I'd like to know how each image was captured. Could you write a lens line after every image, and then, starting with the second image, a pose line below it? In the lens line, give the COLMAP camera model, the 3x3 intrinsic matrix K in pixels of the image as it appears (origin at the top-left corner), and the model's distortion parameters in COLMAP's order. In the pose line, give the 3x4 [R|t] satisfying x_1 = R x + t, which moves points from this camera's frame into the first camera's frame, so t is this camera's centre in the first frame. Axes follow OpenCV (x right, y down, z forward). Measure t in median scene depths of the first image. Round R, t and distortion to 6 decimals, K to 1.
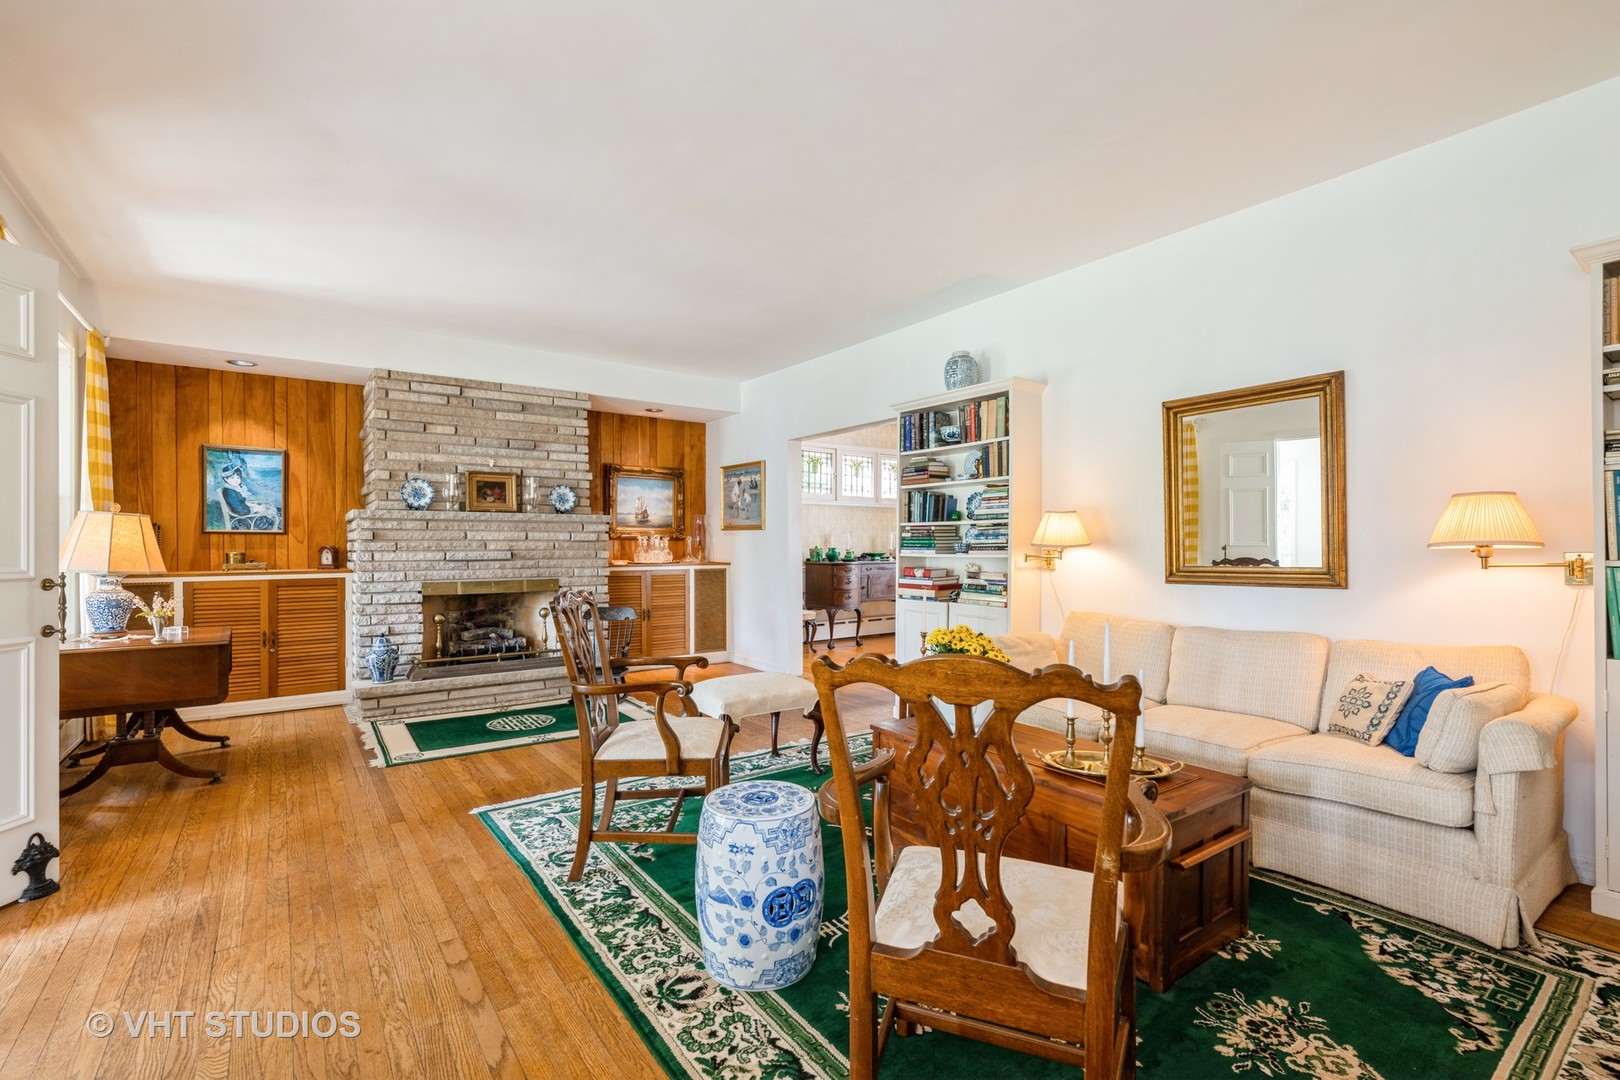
lens RADIAL K [[718.1, 0, 810.0], [0, 718.1, 540.0], [0, 0, 1]] dist [-0.000826, -0.000194]
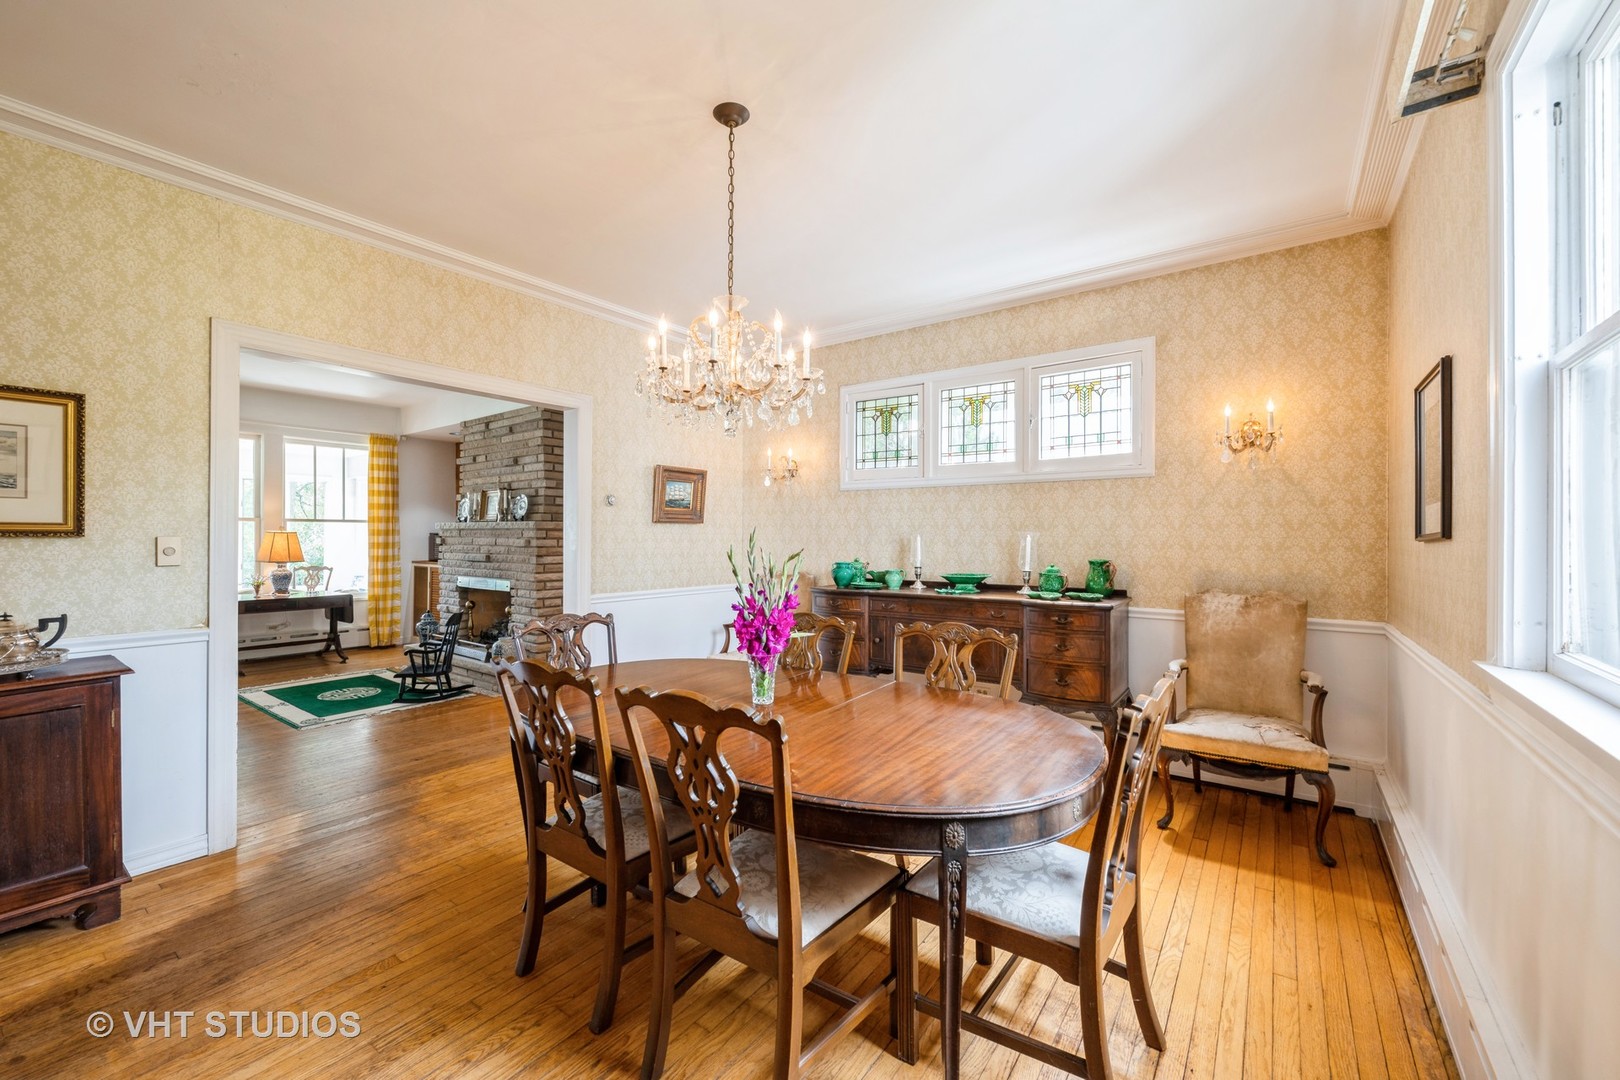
lens RADIAL K [[644.3, 0, 810.0], [0, 644.3, 540.0], [0, 0, 1]] dist [-0.001330, -0.000100]
pose [[0.299054, 0.011305, -0.954169, 1.012218], [0.004356, 0.999903, 0.013213, -0.026713], [0.954226, -0.008108, 0.298976, 1.590978]]
